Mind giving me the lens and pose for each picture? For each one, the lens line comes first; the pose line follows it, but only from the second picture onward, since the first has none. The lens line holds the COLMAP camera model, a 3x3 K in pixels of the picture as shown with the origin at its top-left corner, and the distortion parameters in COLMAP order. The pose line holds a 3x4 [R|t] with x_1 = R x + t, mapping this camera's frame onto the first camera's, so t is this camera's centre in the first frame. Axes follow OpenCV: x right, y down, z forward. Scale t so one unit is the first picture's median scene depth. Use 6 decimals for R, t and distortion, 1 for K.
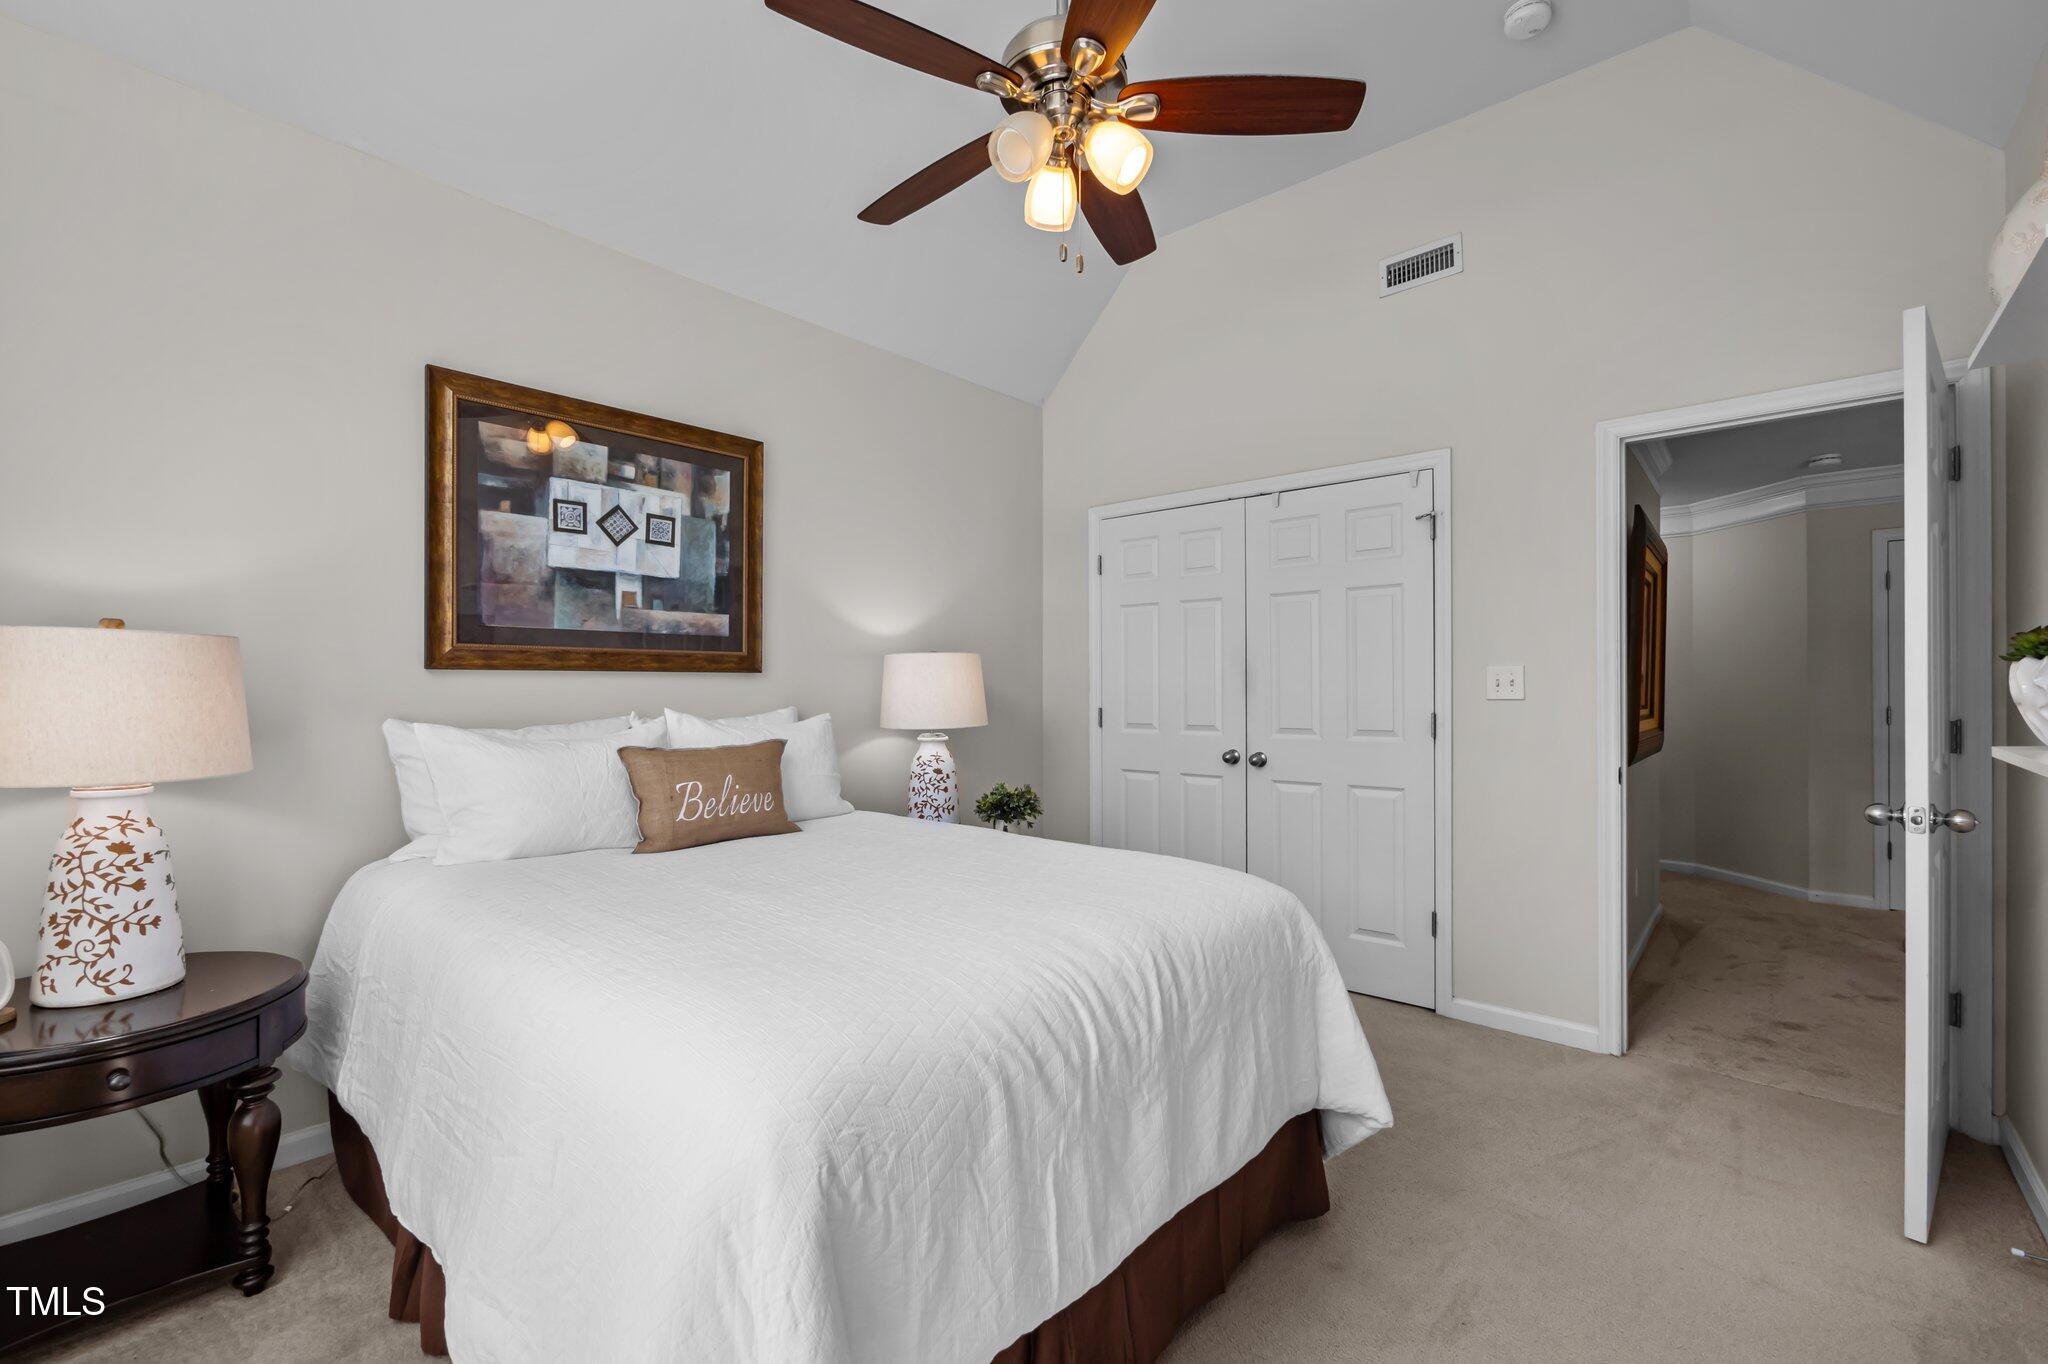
lens RADIAL K [[873.1, 0, 1012.6], [0, 873.1, 680.0], [0, 0, 1]] dist [-0.000130, 0.000664]
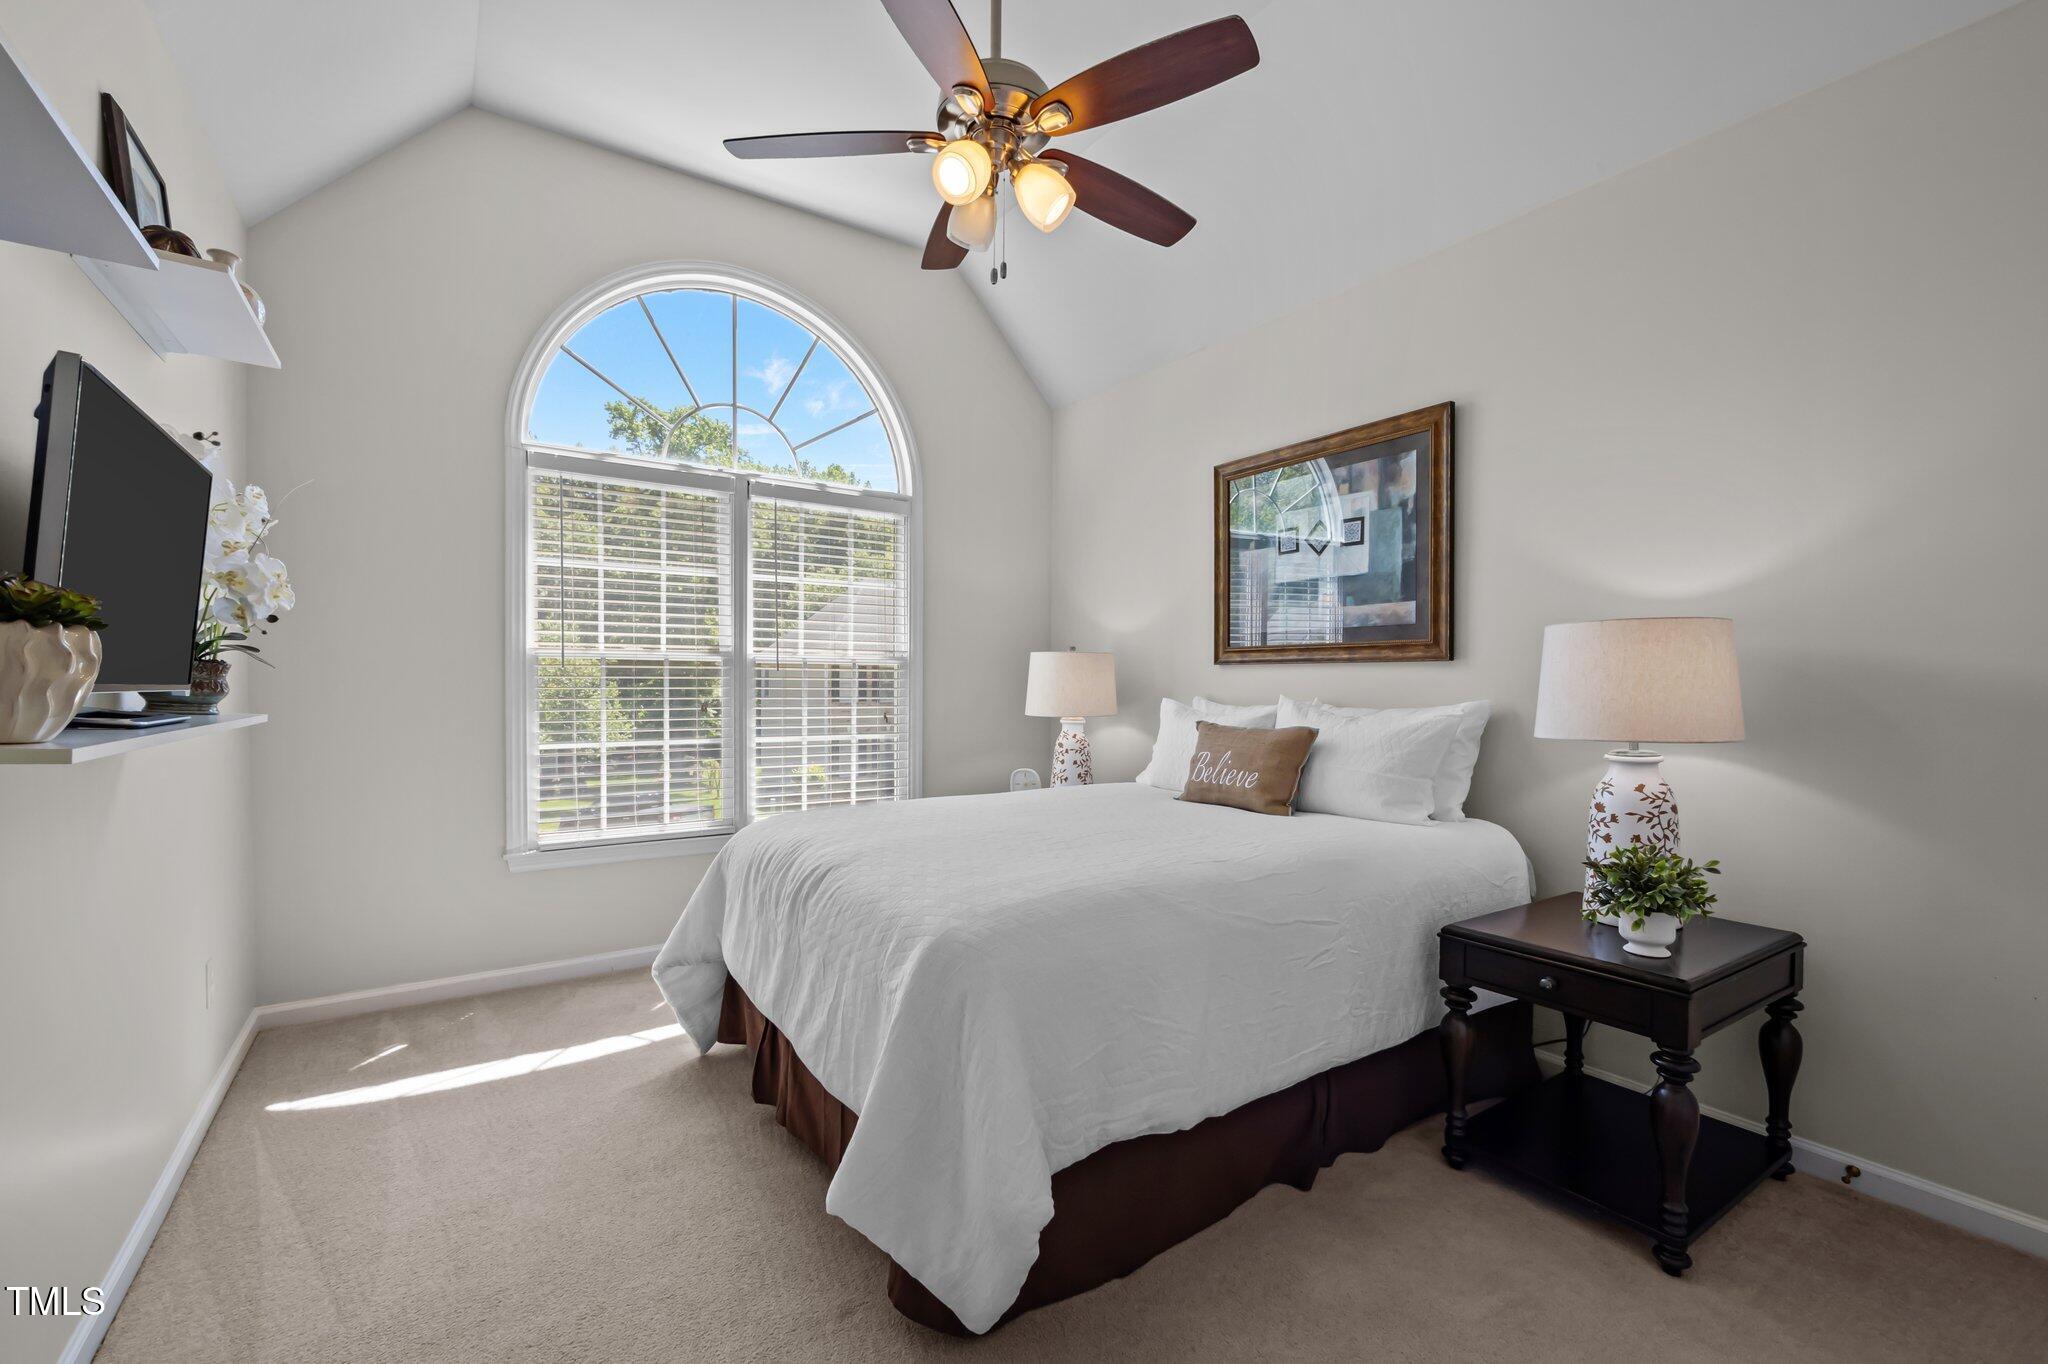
lens RADIAL K [[873.1, 0, 1014.2], [0, 873.1, 687.4], [0, 0, 1]] dist [-0.000130, 0.000664]
pose [[-0.257575, 0.007577, -0.966229, 0.725057], [0.003404, 0.999970, 0.006934, 0.011961], [0.966252, -0.001503, -0.257593, 0.842372]]
